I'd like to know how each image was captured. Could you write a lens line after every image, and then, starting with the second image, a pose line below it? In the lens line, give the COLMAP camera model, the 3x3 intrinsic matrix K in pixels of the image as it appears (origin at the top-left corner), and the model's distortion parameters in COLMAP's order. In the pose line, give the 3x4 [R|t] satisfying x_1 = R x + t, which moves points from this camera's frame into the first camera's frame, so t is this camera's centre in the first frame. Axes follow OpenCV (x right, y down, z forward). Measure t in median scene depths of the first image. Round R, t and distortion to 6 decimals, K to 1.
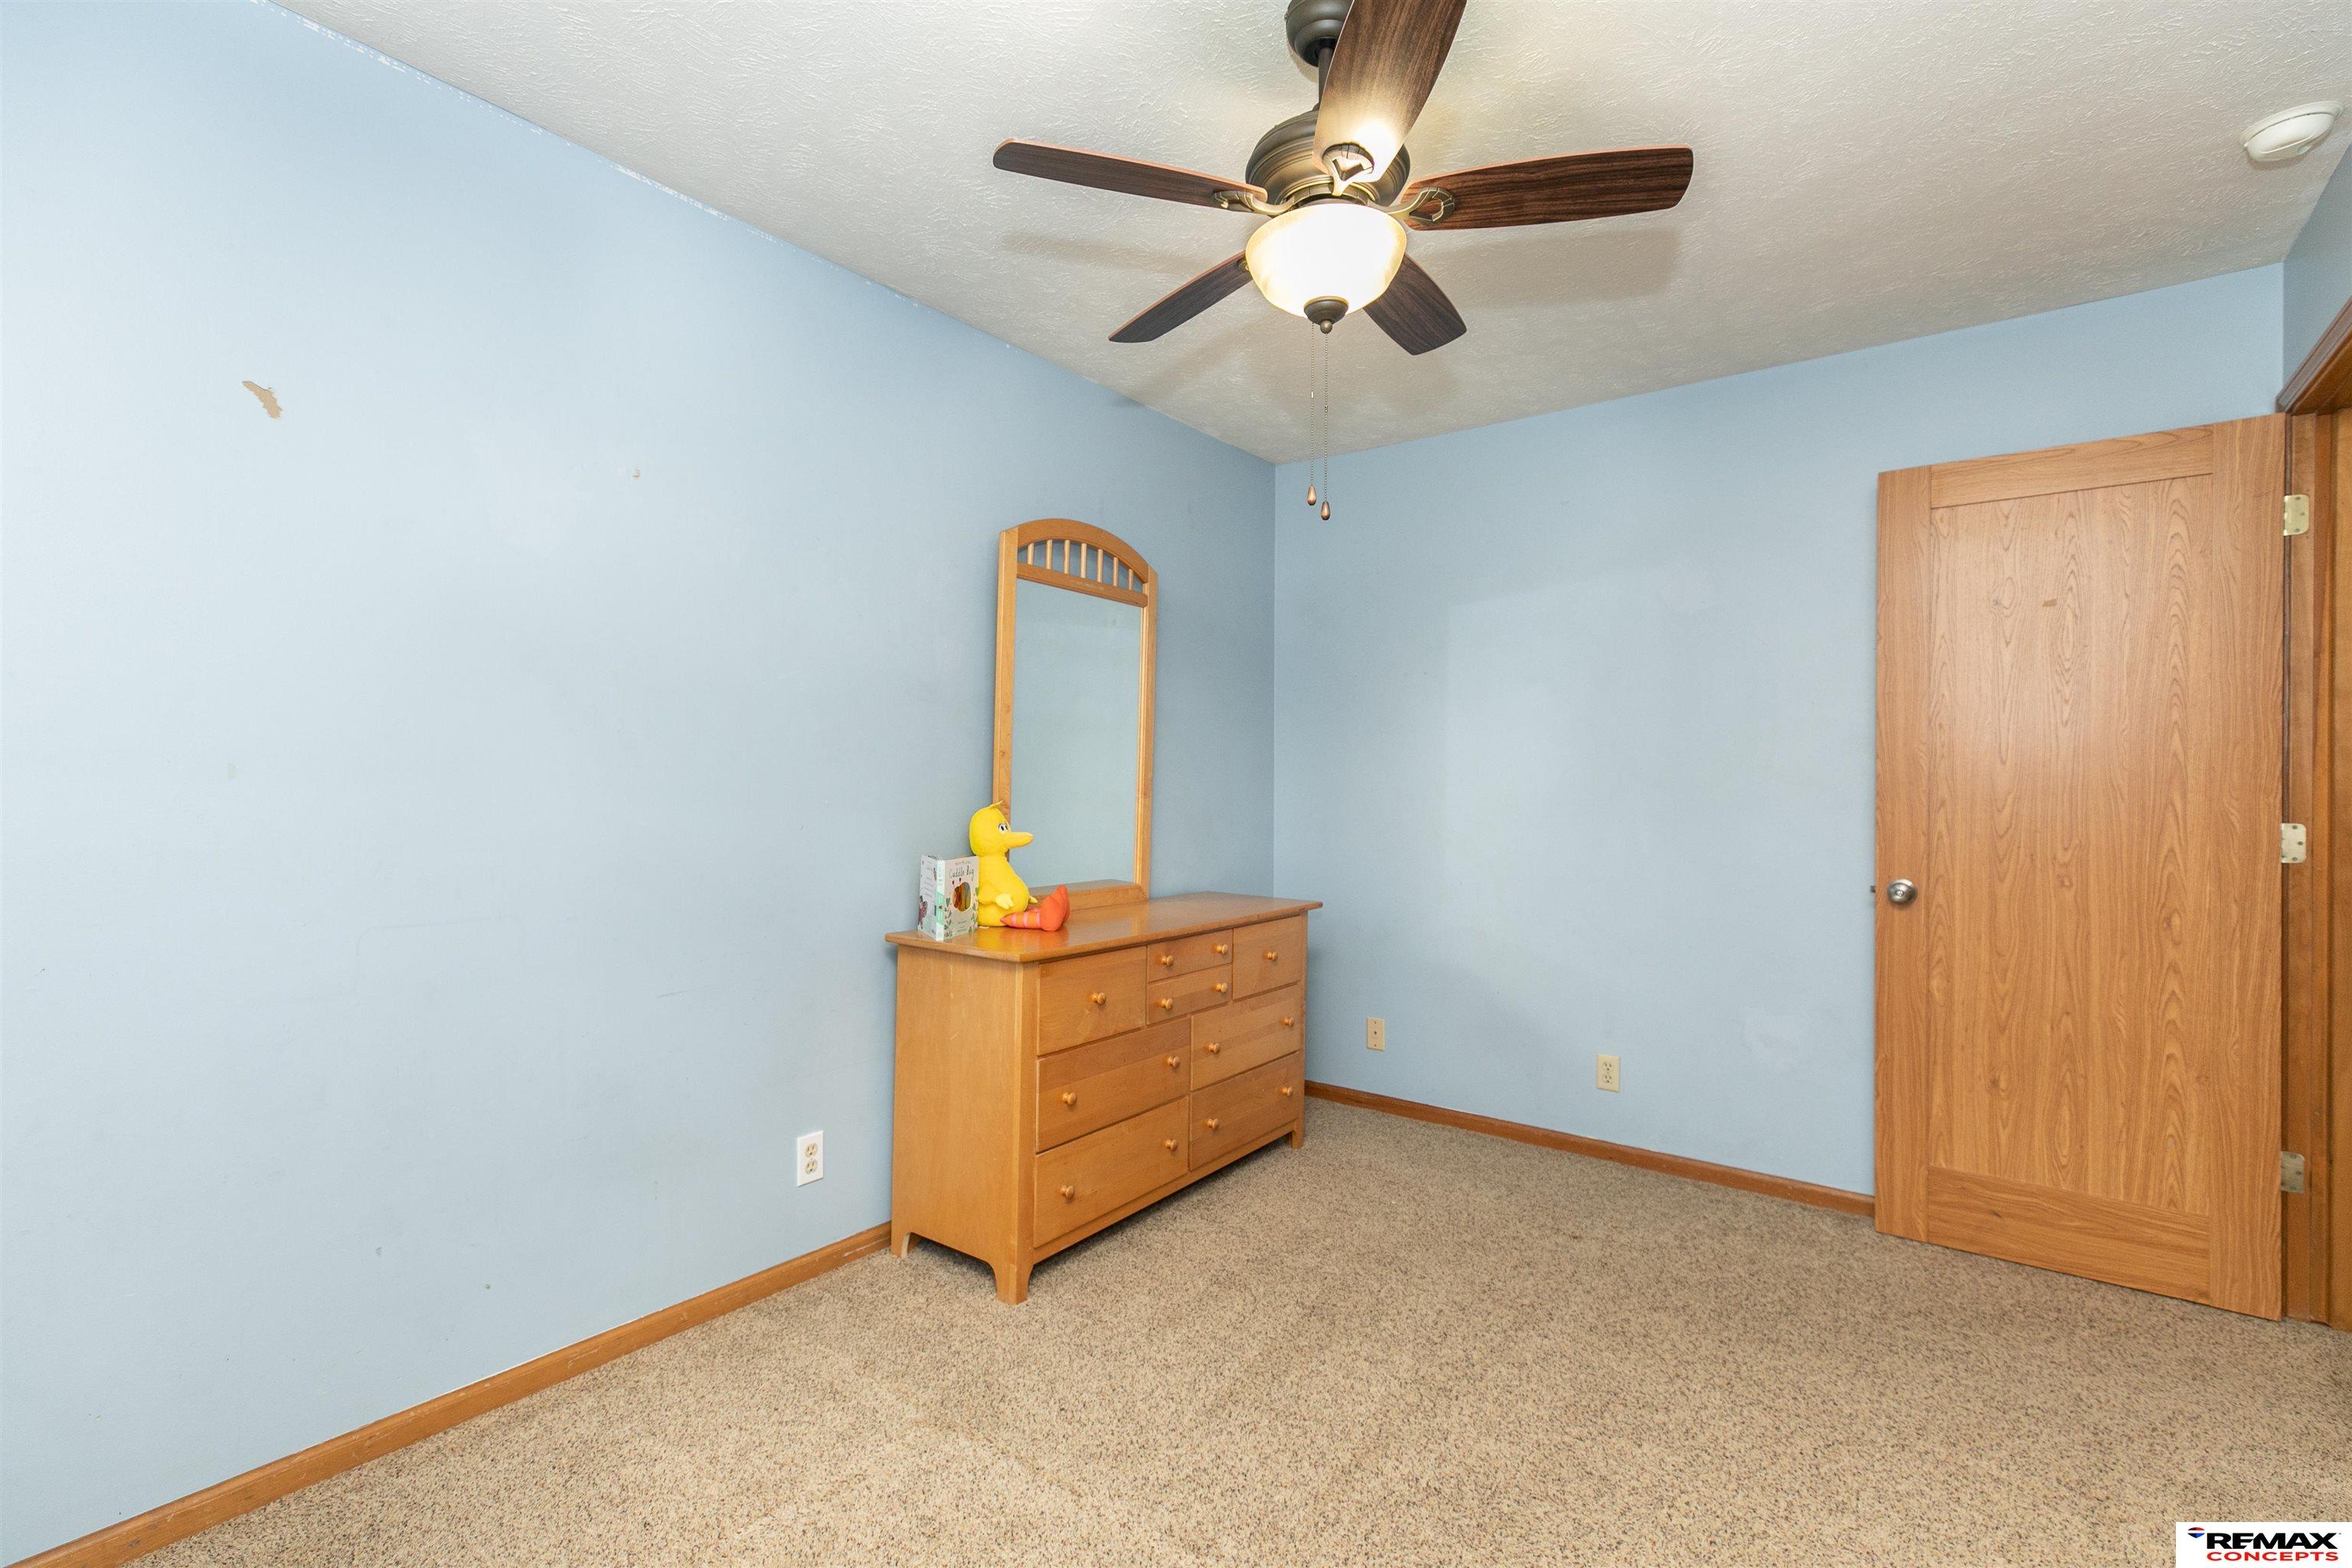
lens RADIAL K [[1074.6, 0, 1178.6], [0, 1074.6, 779.9], [0, 0, 1]] dist [0.007091, -0.000497]
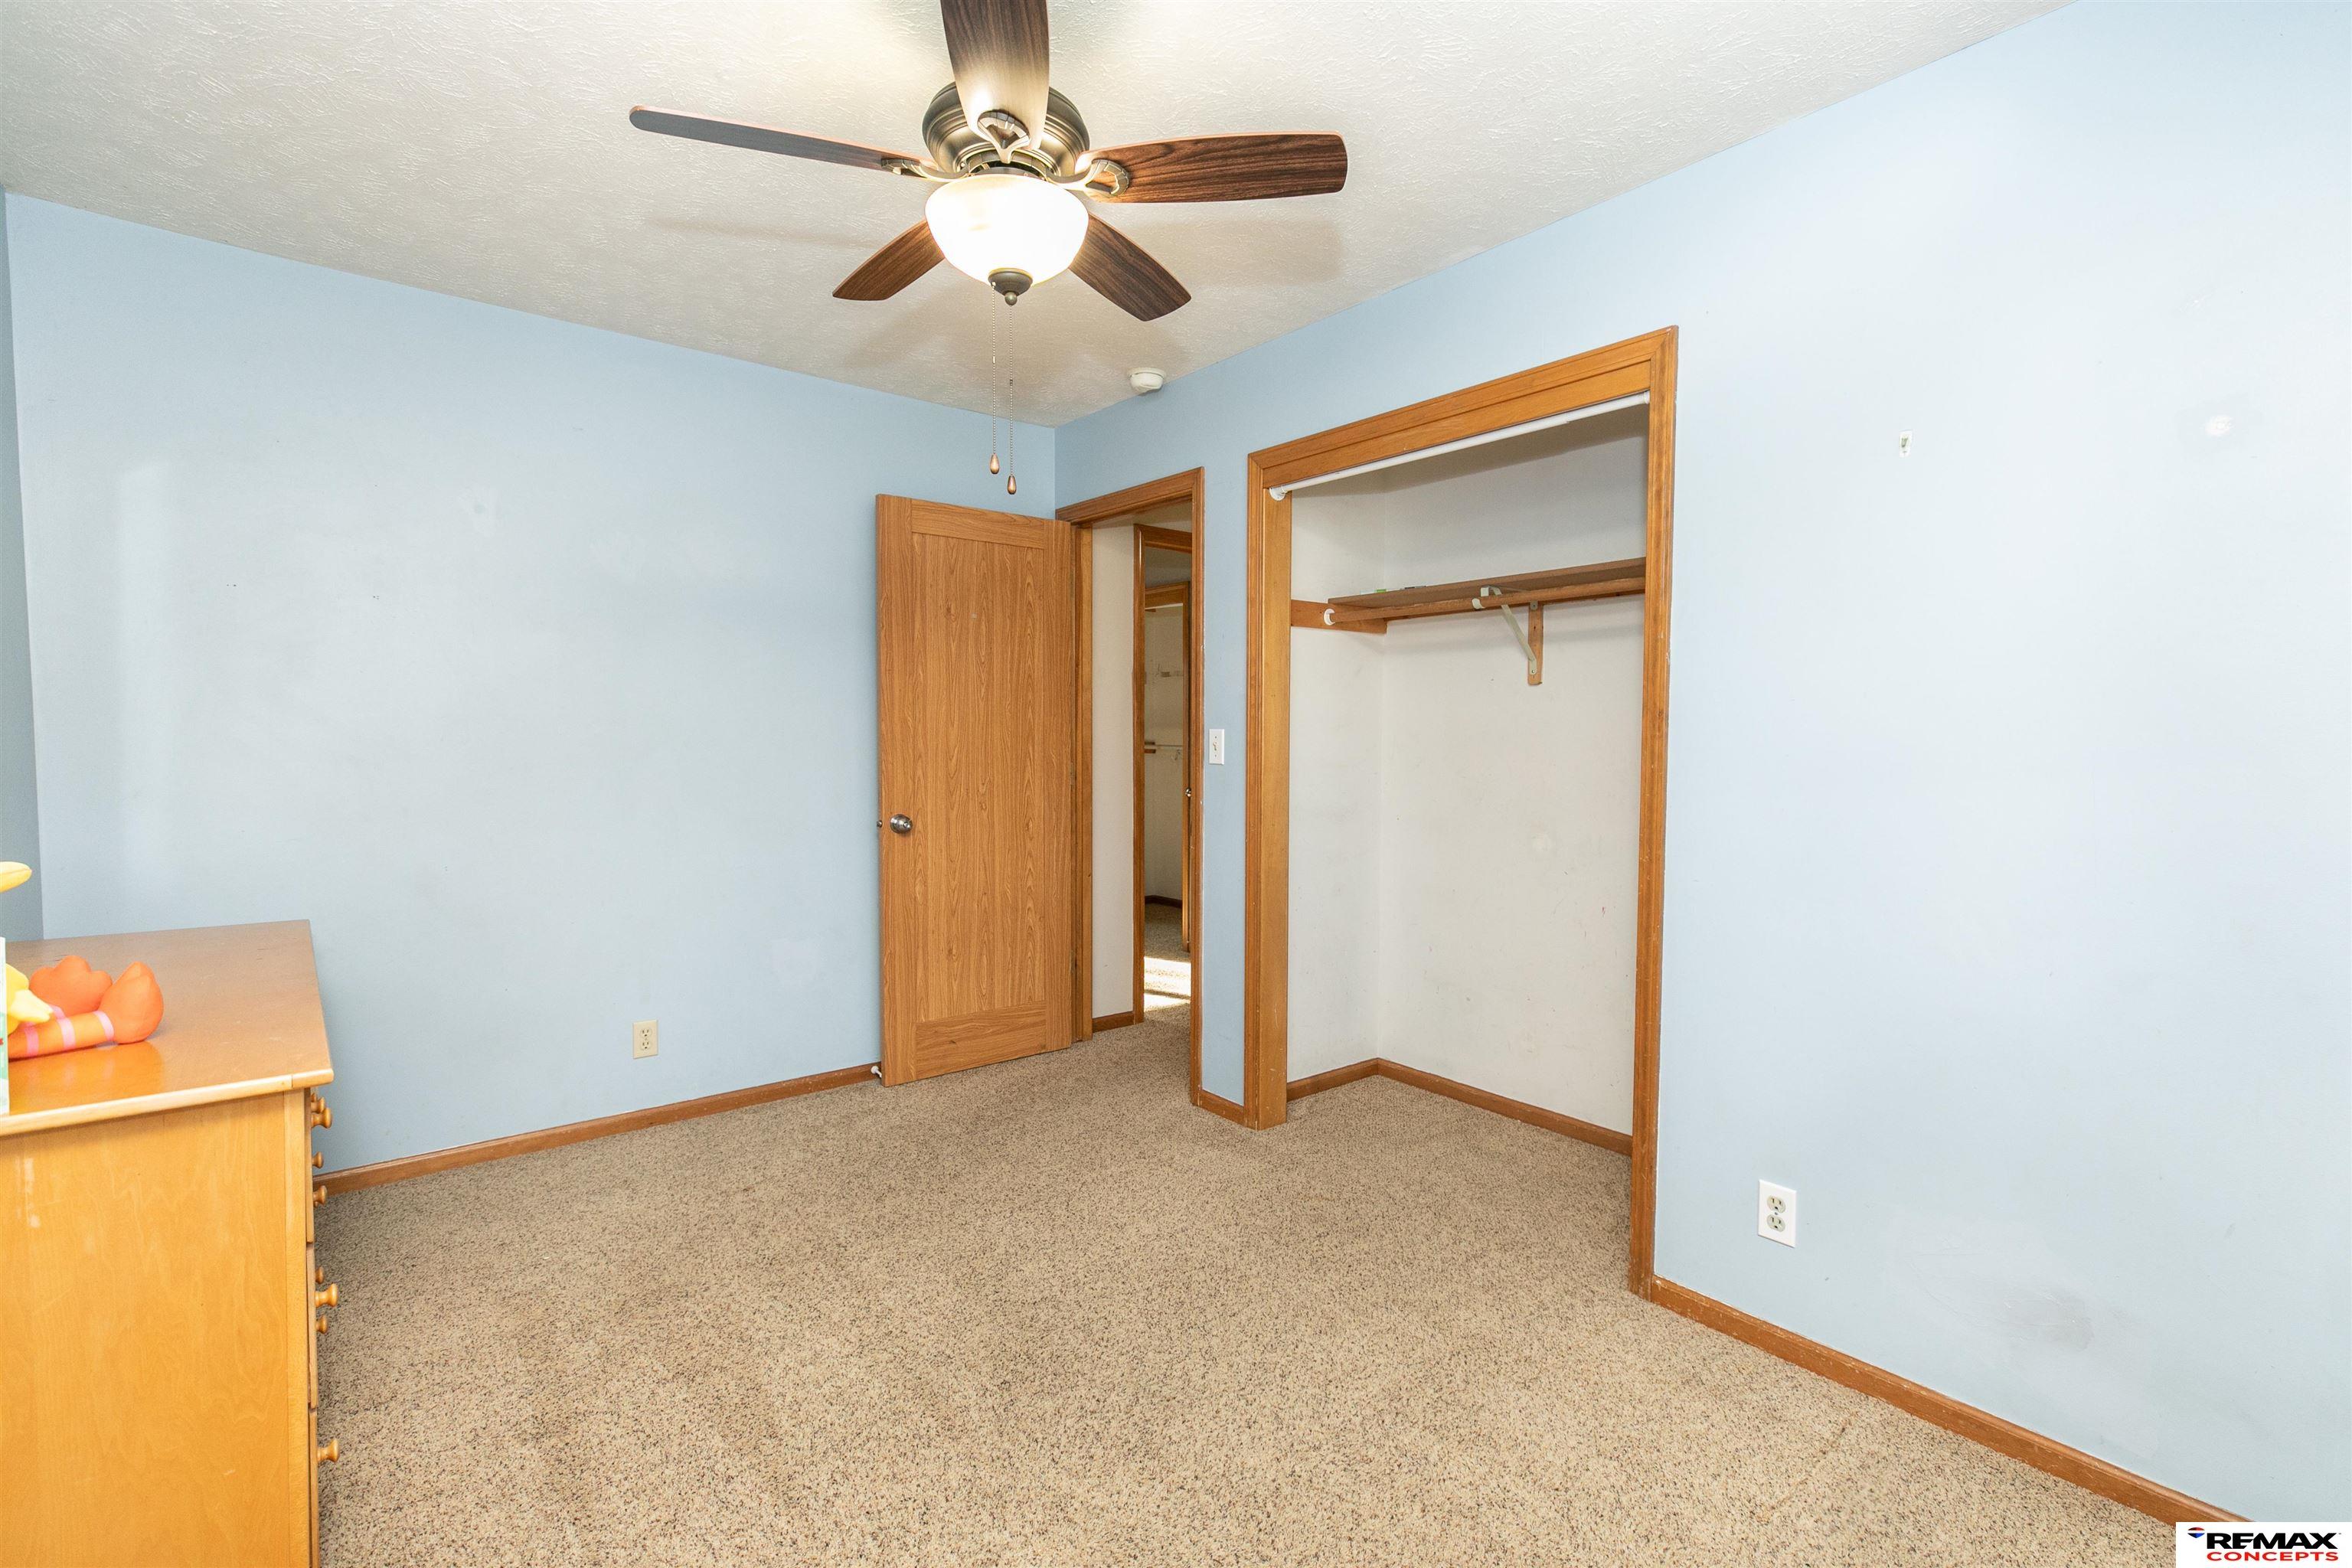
lens RADIAL K [[1070.4, 0, 1165.3], [0, 1070.4, 778.3], [0, 0, 1]] dist [0.000477, -0.000077]
pose [[0.220266, -0.046296, 0.974341, -0.566072], [-0.006406, 0.998783, 0.048905, -0.017991], [-0.975419, -0.017014, 0.219701, 0.438143]]
